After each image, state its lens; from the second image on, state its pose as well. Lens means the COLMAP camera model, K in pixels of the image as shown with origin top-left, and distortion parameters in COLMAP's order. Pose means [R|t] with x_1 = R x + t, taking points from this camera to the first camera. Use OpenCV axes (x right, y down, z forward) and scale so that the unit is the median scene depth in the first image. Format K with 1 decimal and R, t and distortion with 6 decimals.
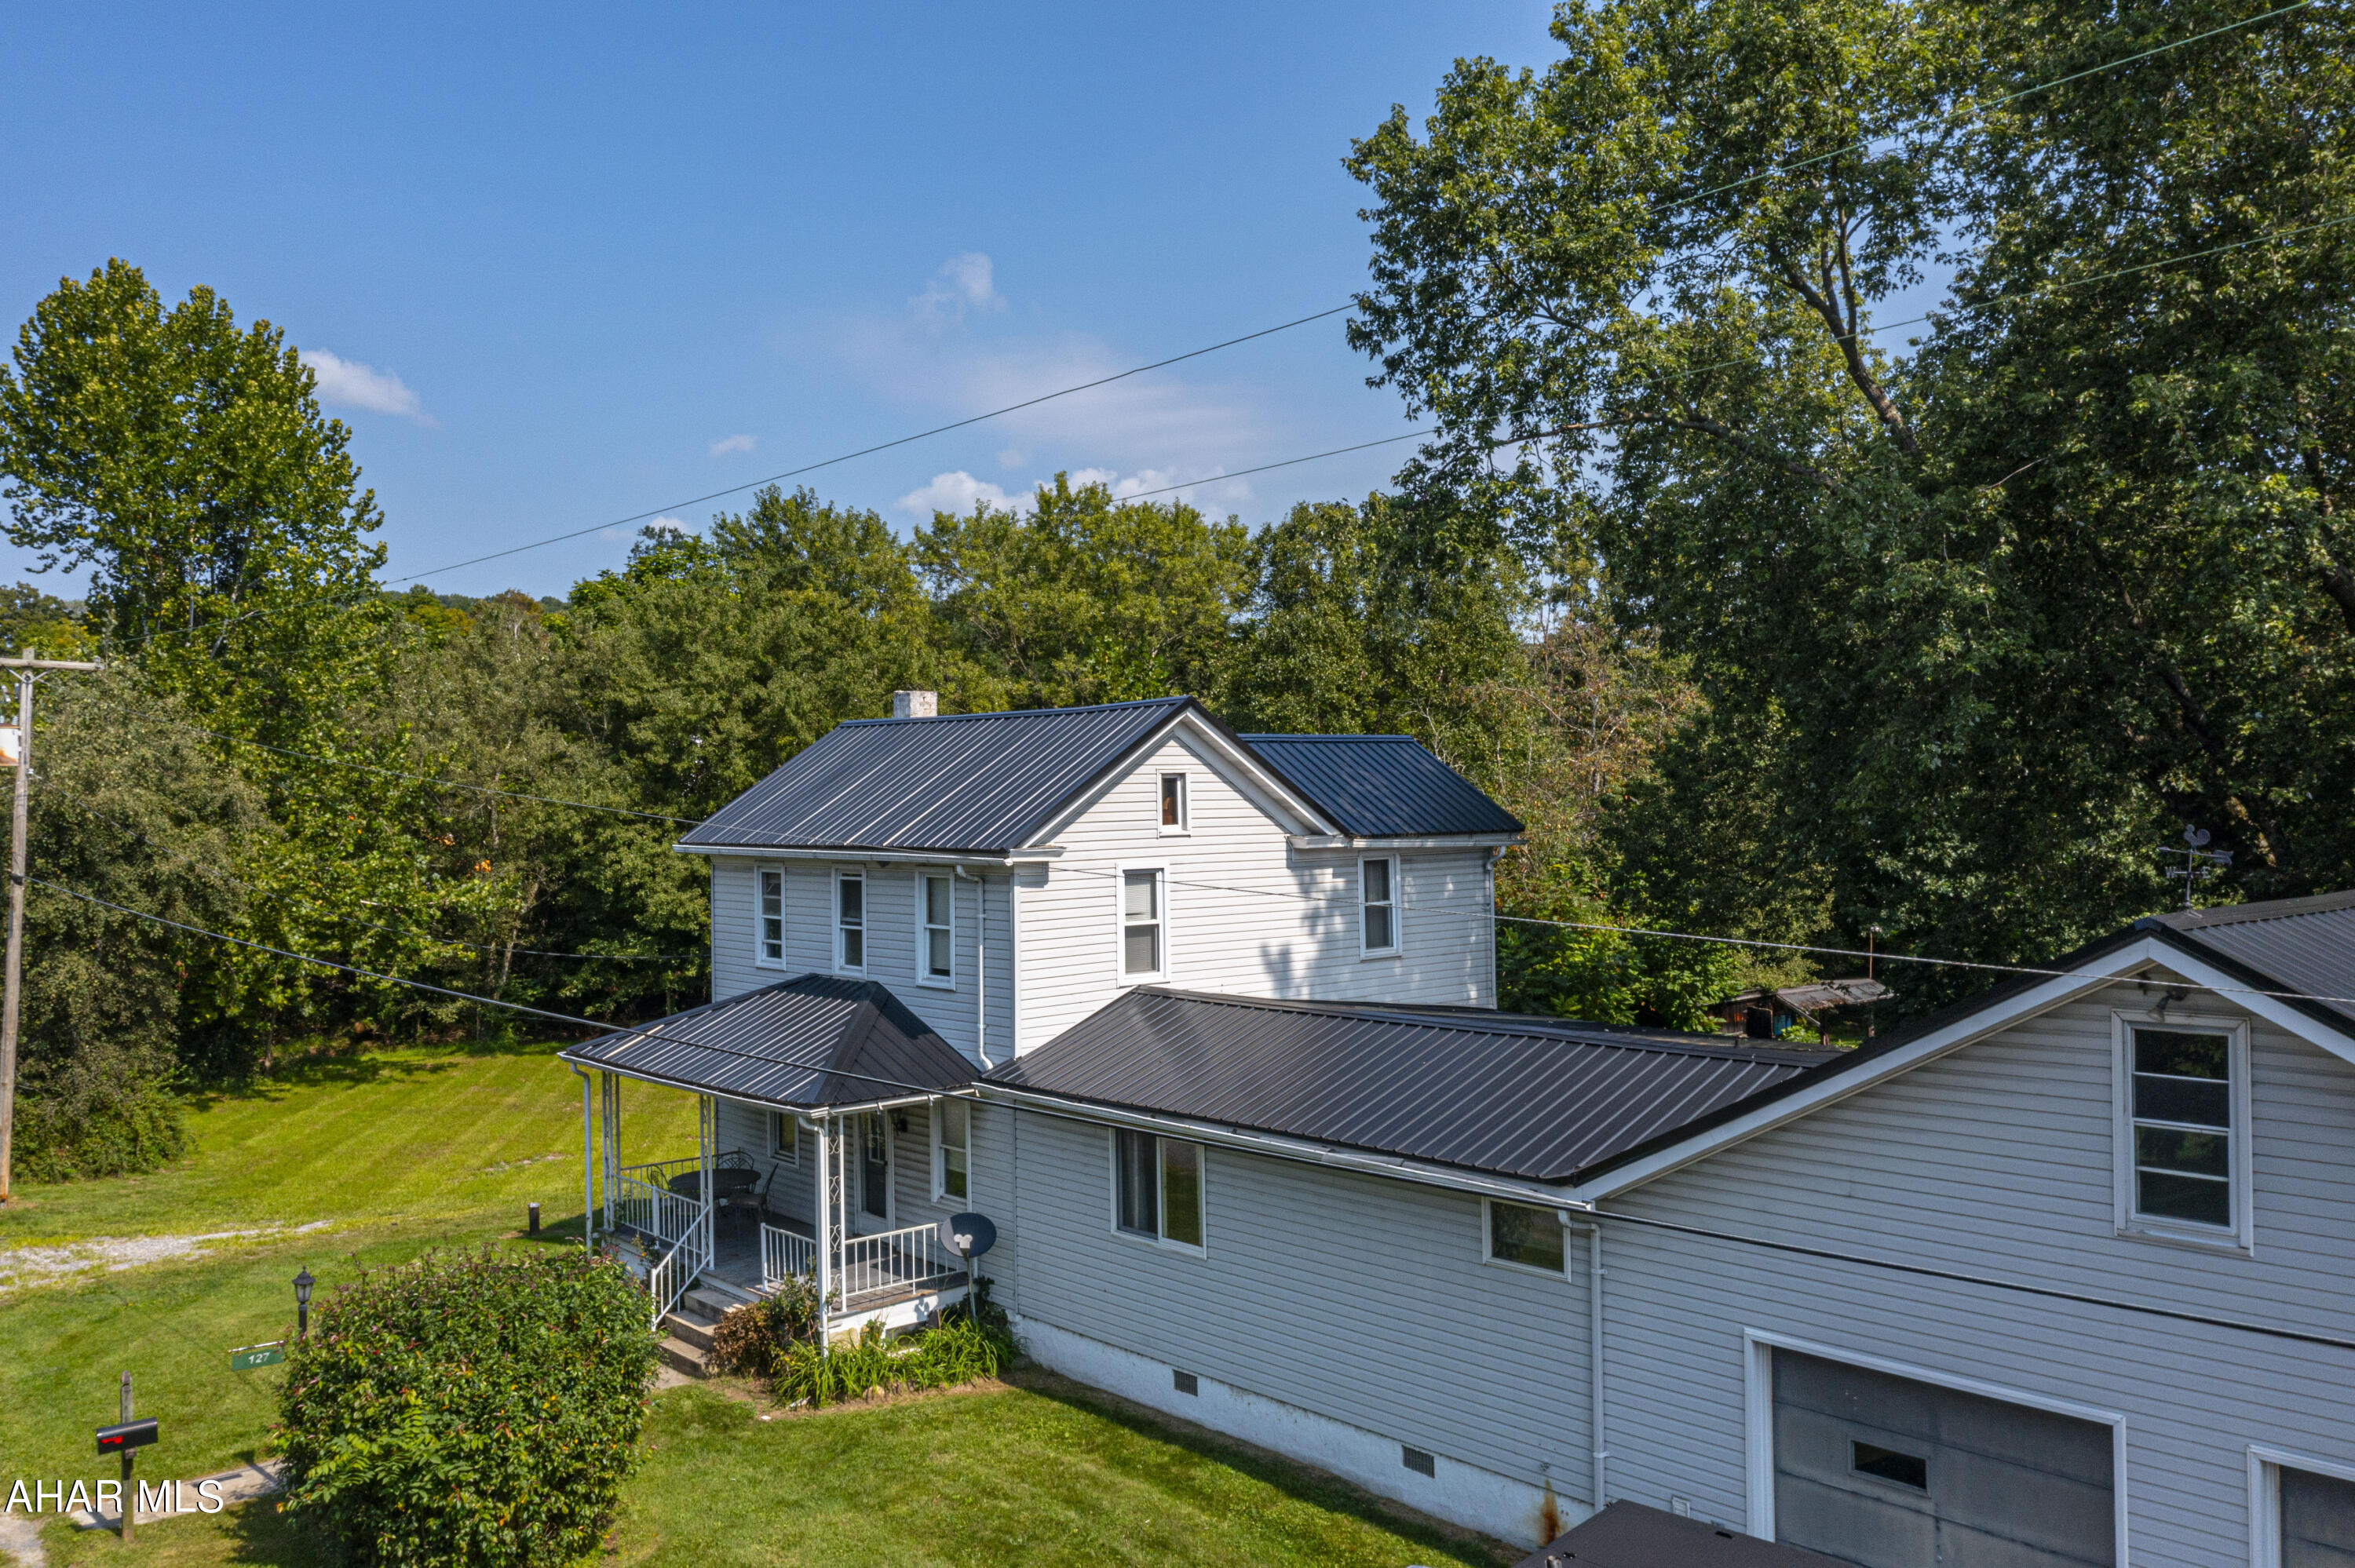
lens RADIAL K [[1871.1, 0, 1177.3], [0, 1871.1, 772.1], [0, 0, 1]] dist [0.000884, -0.006621]
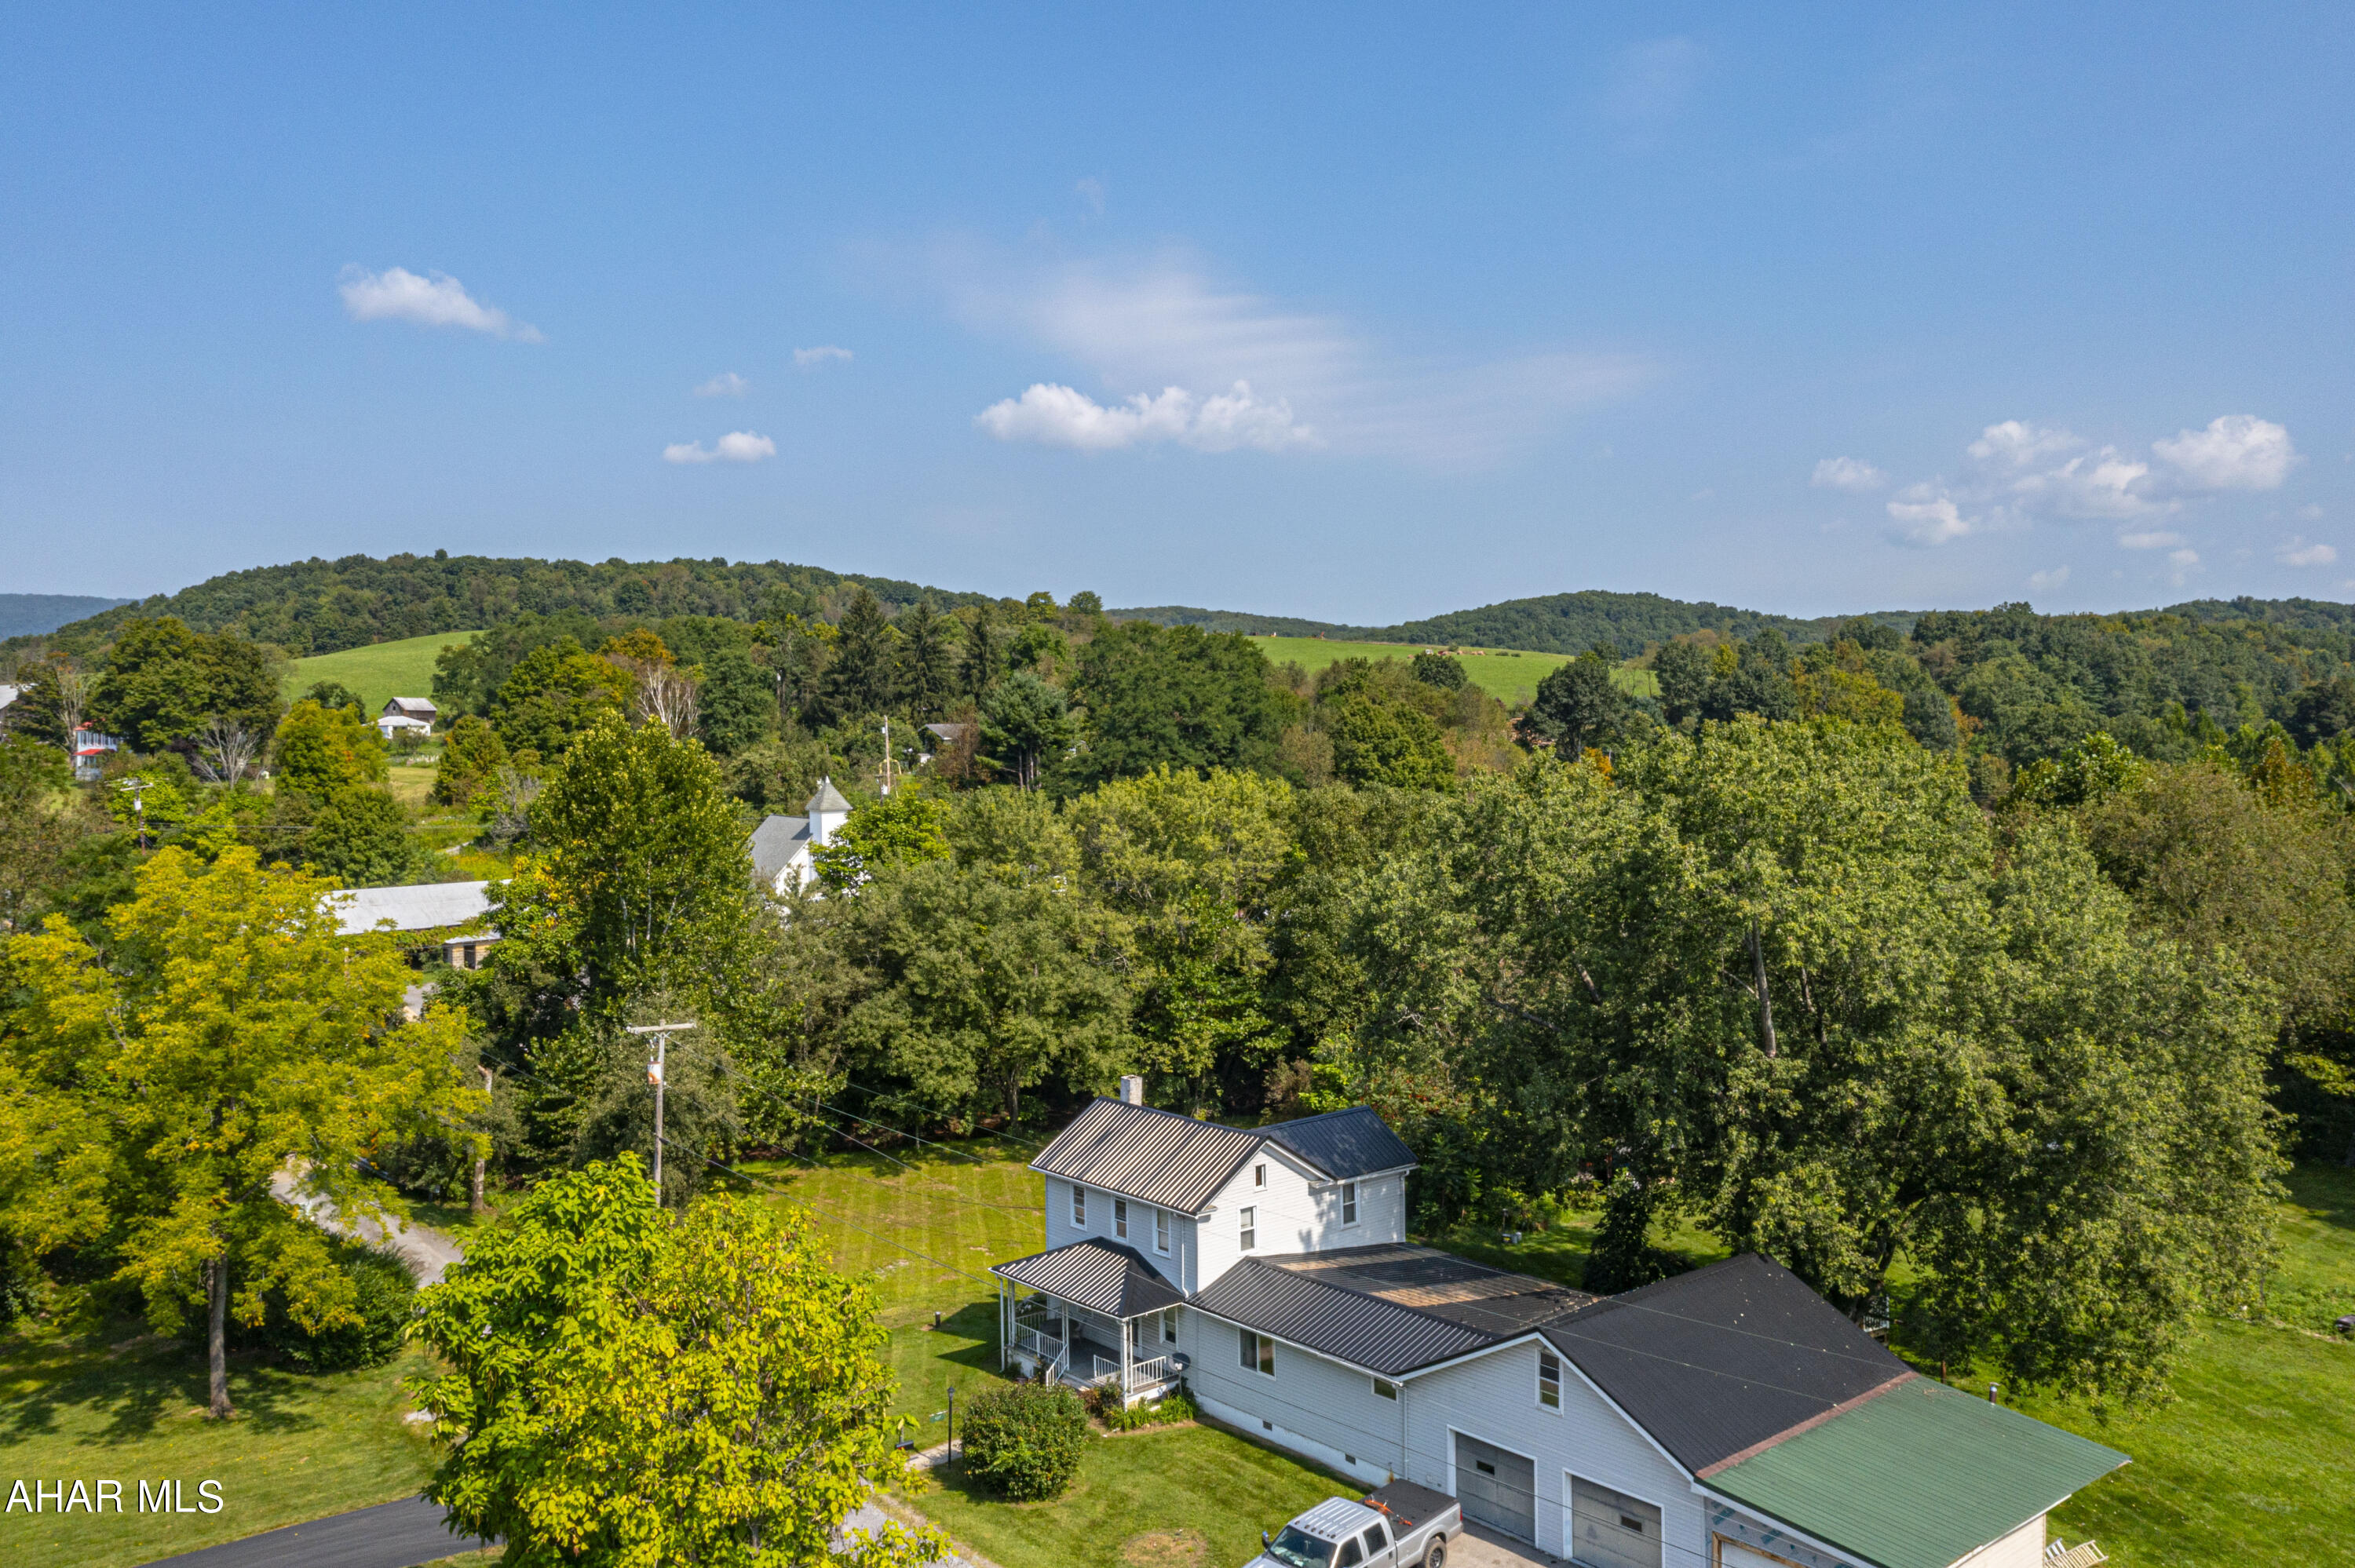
lens RADIAL K [[1871.1, 0, 1176.8], [0, 1871.1, 795.8], [0, 0, 1]] dist [0.000884, -0.006621]
pose [[0.999768, 0.002431, -0.021397, -0.062930], [-0.001321, 0.998659, 0.051758, -0.630843], [0.021494, -0.051718, 0.998430, -1.440998]]
